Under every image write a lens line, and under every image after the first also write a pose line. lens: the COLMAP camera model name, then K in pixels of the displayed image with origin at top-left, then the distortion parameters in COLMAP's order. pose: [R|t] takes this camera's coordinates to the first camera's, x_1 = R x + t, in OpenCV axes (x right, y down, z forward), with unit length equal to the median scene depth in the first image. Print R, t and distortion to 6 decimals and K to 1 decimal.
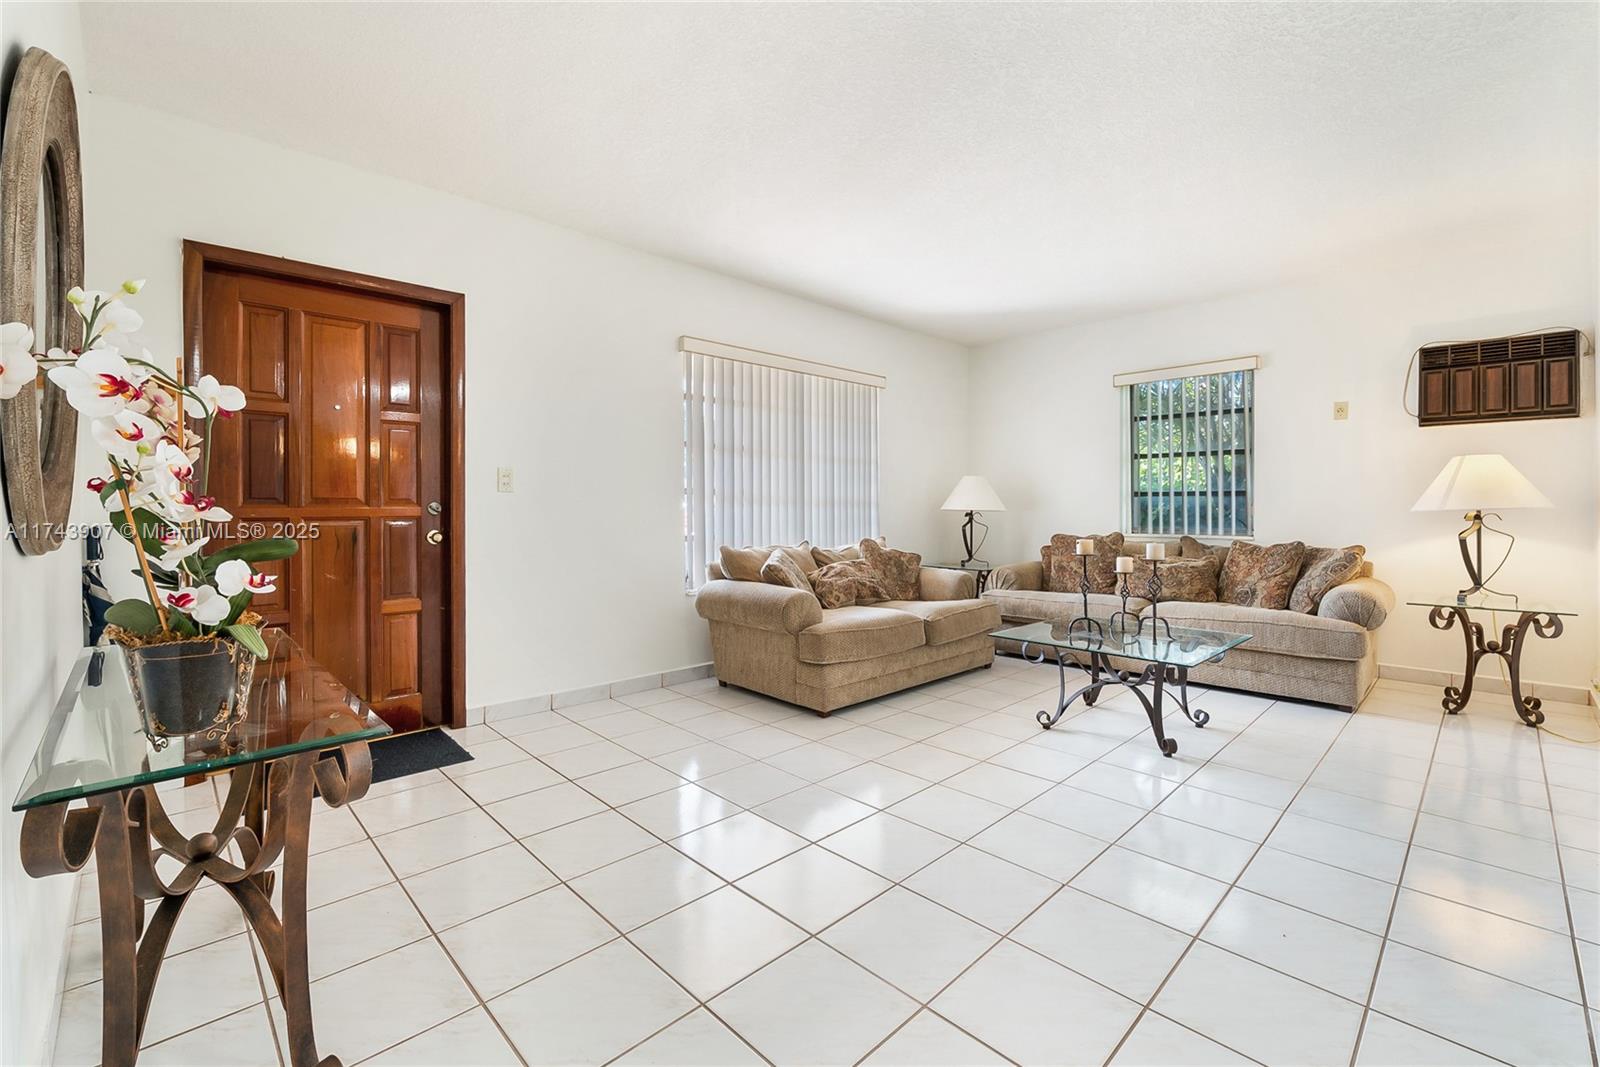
lens RADIAL K [[688.2, 0, 800.4], [0, 688.2, 501.3], [0, 0, 1]] dist [-0.001036, -0.000186]
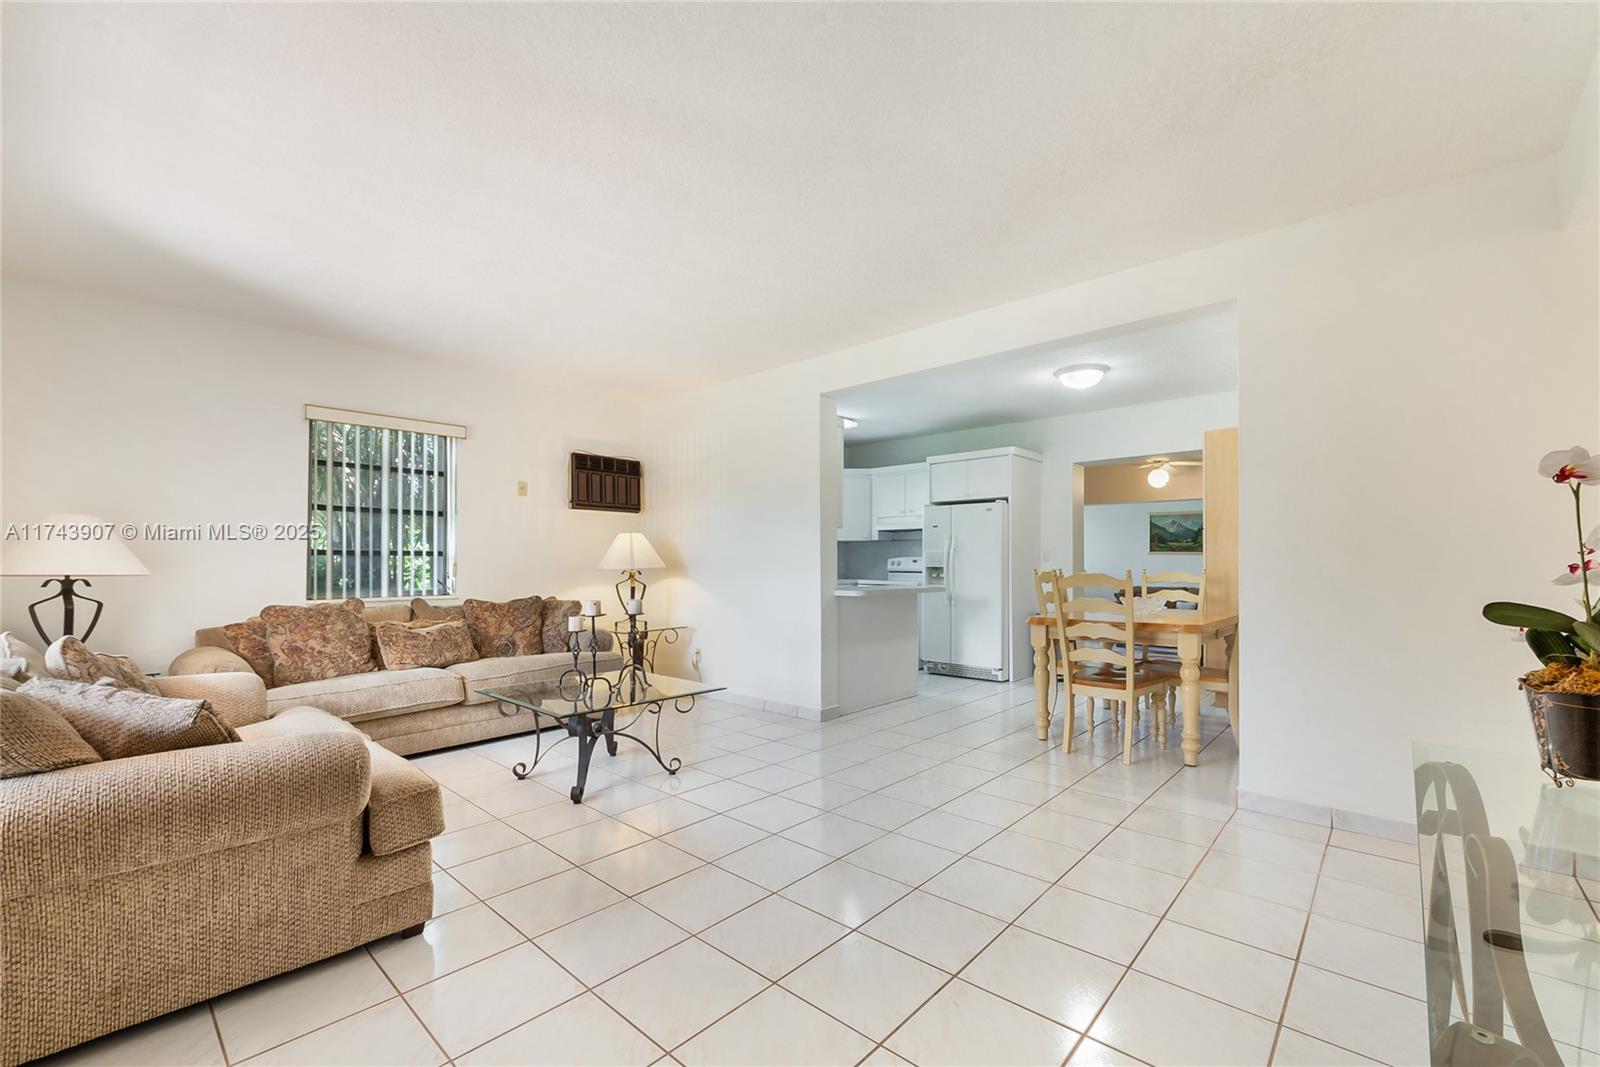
lens RADIAL K [[668.5, 0, 800.1], [0, 668.5, 553.9], [0, 0, 1]] dist [0.000354, 0.000006]
pose [[-0.065853, 0.019607, 0.997637, -0.450539], [-0.002130, 0.999802, -0.019790, 0.008042], [-0.997827, -0.003429, -0.065798, 0.608068]]
